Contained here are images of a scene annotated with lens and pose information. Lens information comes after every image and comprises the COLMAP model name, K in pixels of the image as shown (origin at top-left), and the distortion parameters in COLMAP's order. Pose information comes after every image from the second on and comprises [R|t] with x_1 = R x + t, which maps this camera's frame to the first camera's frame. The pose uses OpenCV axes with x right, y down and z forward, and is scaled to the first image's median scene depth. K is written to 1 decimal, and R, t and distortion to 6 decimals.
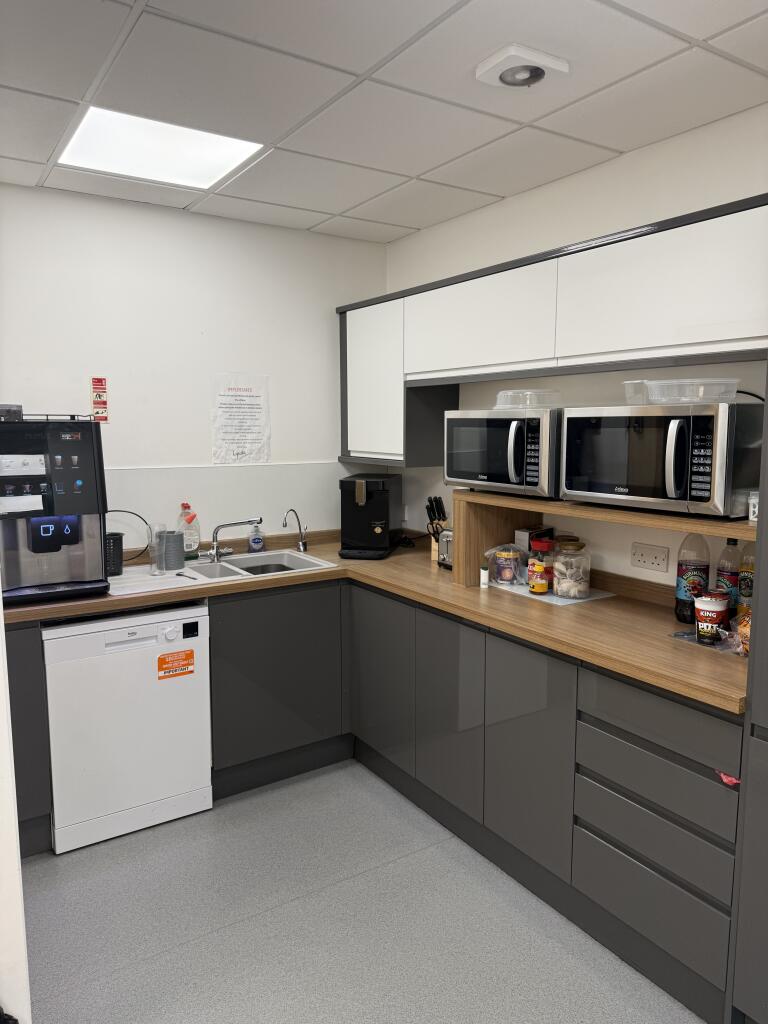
lens RADIAL K [[726.0, 0, 383.2], [0, 726.0, 517.3], [0, 0, 1]] dist [0.018645, -0.029562]
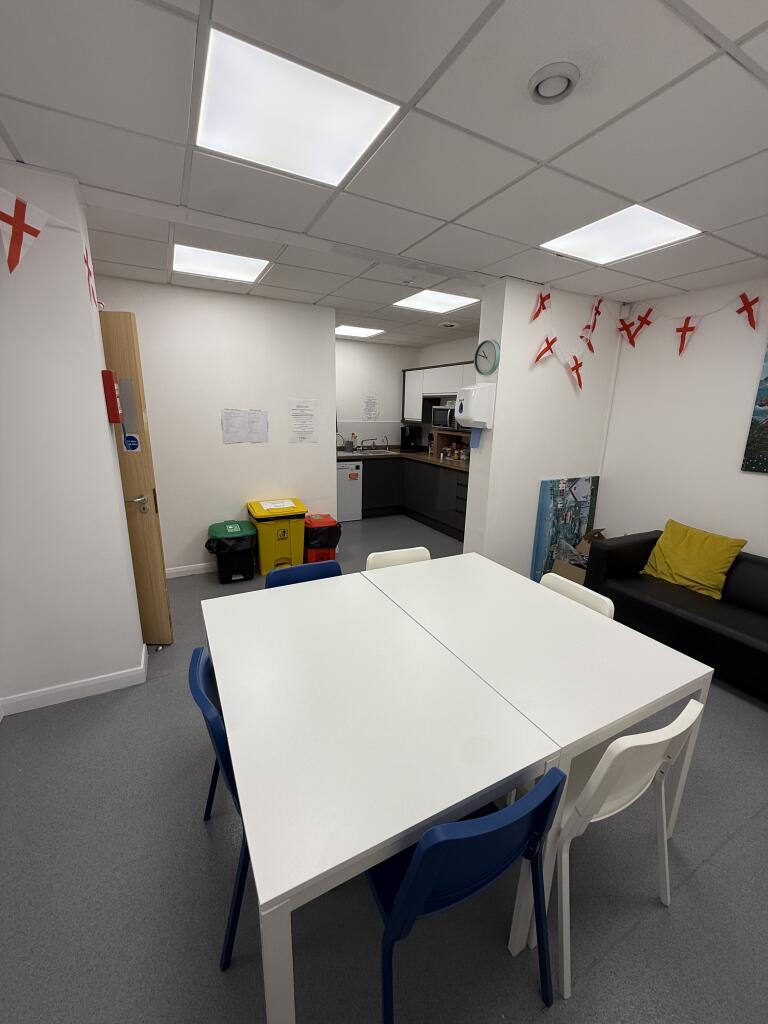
lens RADIAL K [[407.0, 0, 387.9], [0, 407.0, 510.6], [0, 0, 1]] dist [0.000541, -0.000168]
pose [[0.995484, 0.044907, -0.083635, 0.049694], [-0.034642, 0.992123, 0.120381, 0.102118], [0.088382, -0.116940, 0.989199, -0.834951]]
